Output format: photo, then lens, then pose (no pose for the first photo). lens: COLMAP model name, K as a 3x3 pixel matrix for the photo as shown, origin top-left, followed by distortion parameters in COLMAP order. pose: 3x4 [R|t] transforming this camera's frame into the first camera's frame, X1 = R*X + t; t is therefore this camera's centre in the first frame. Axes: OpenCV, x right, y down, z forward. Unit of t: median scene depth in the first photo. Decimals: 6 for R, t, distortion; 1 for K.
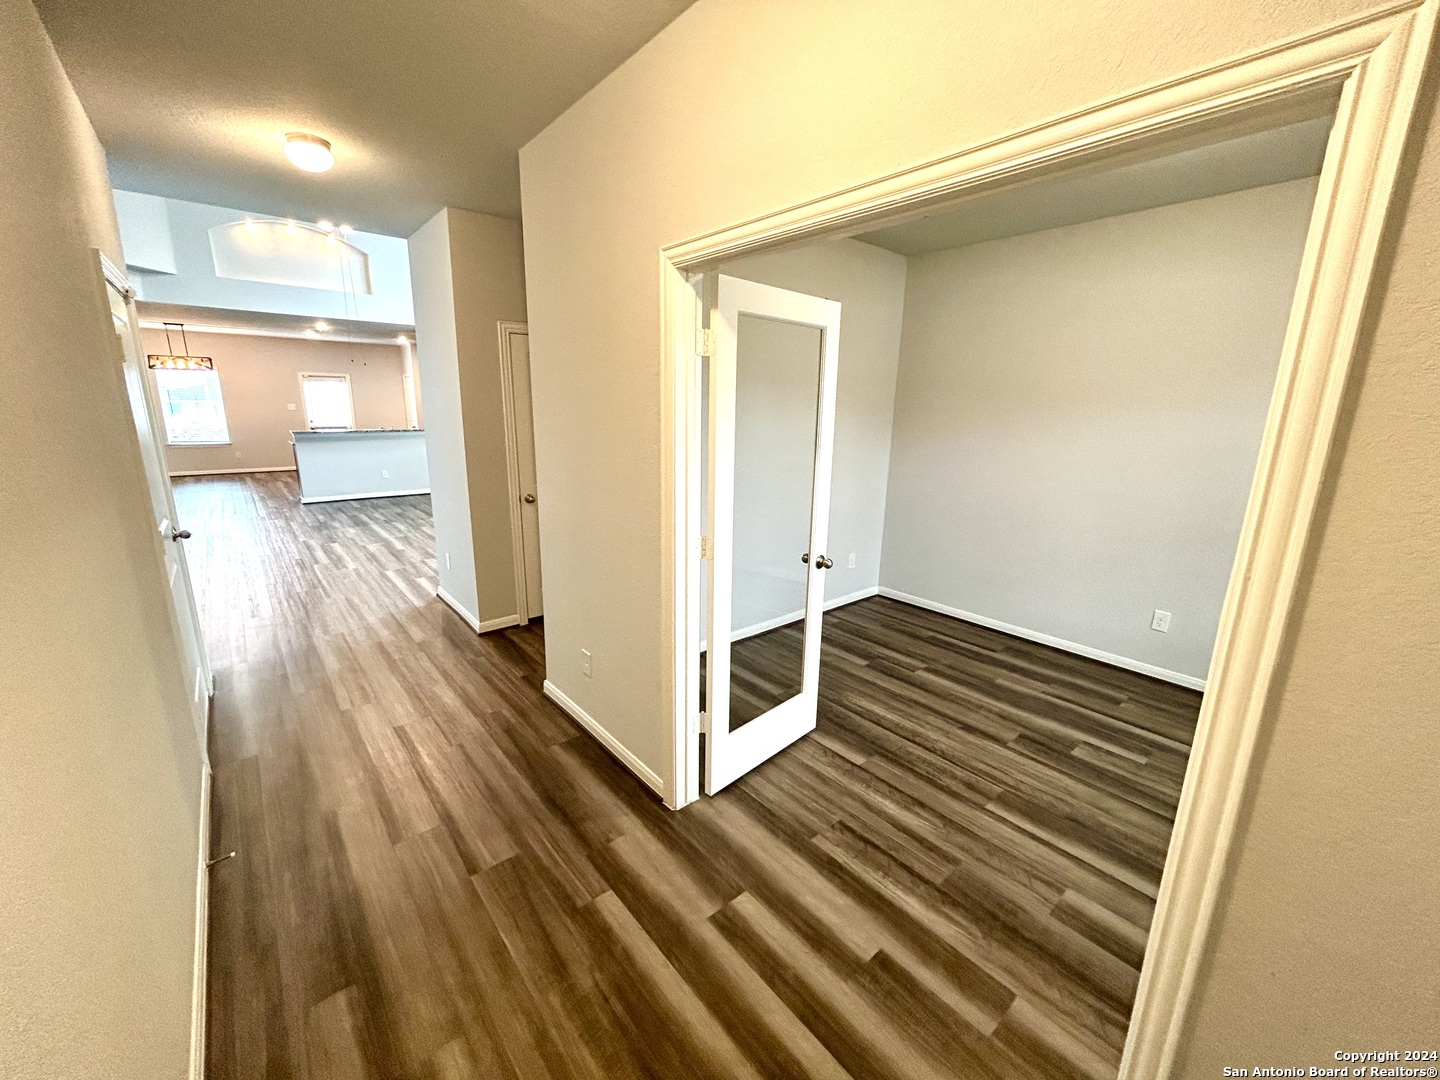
lens RADIAL K [[578.9, 0, 720.0], [0, 578.9, 540.0], [0, 0, 1]] dist [-0.000980, -0.000168]
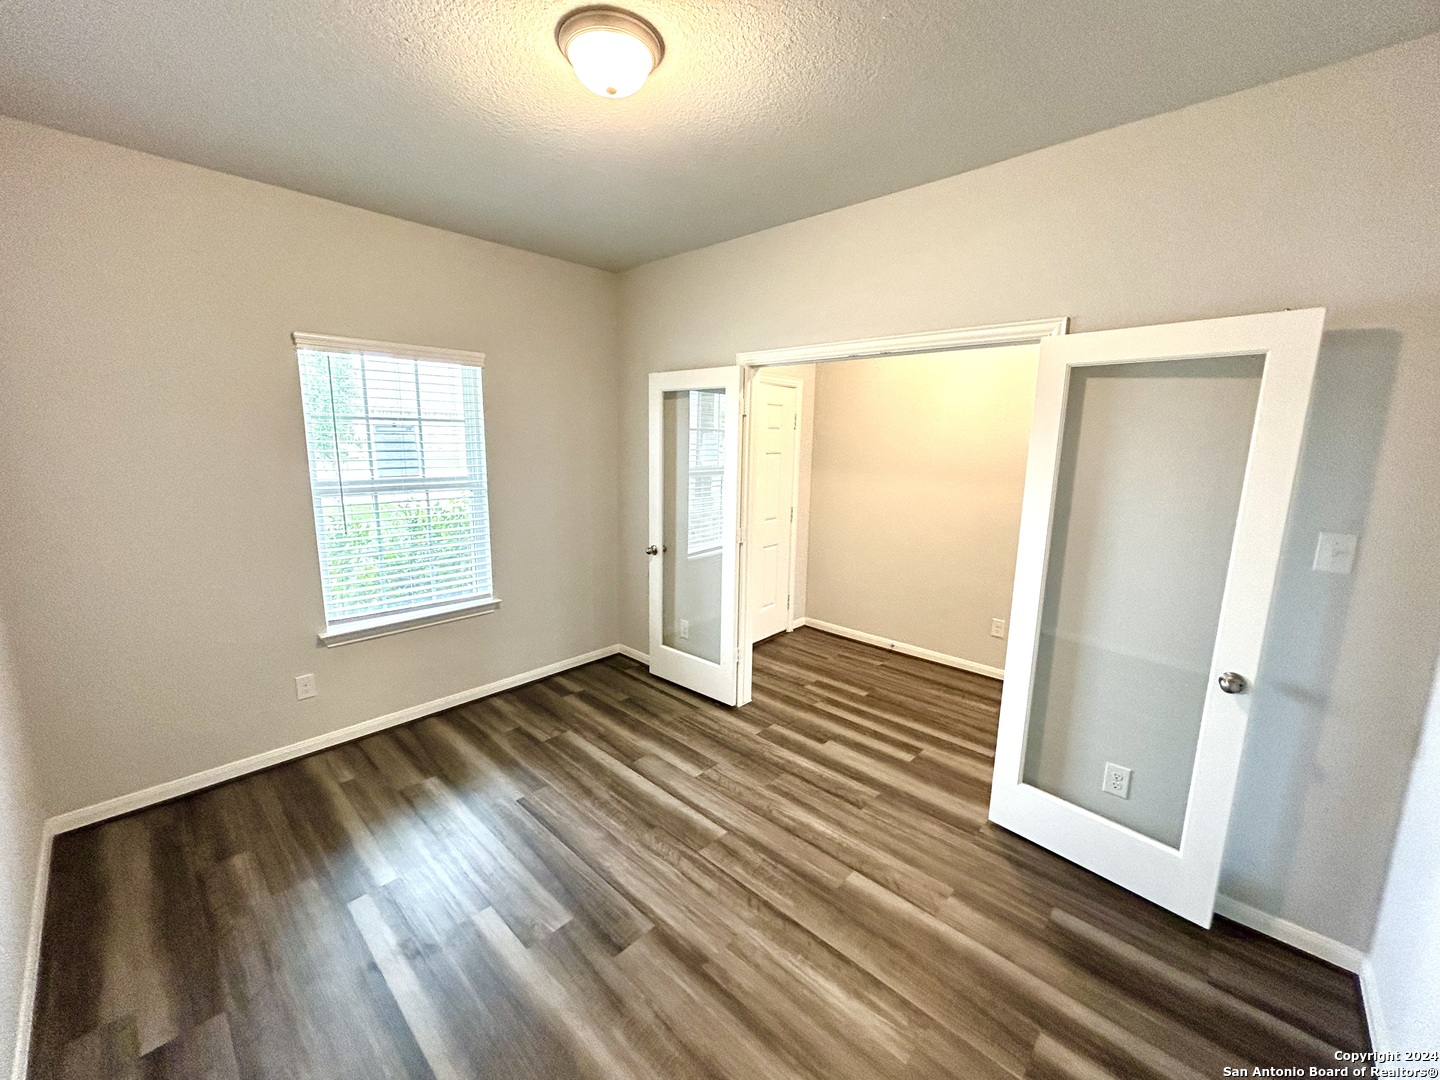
lens RADIAL K [[578.9, 0, 720.0], [0, 578.9, 540.0], [0, 0, 1]] dist [-0.000980, -0.000168]
pose [[-0.992790, -0.012390, -0.119223, 0.599719], [-0.058551, 0.918034, 0.392154, -0.410615], [0.104592, 0.396307, -0.912141, 1.729874]]
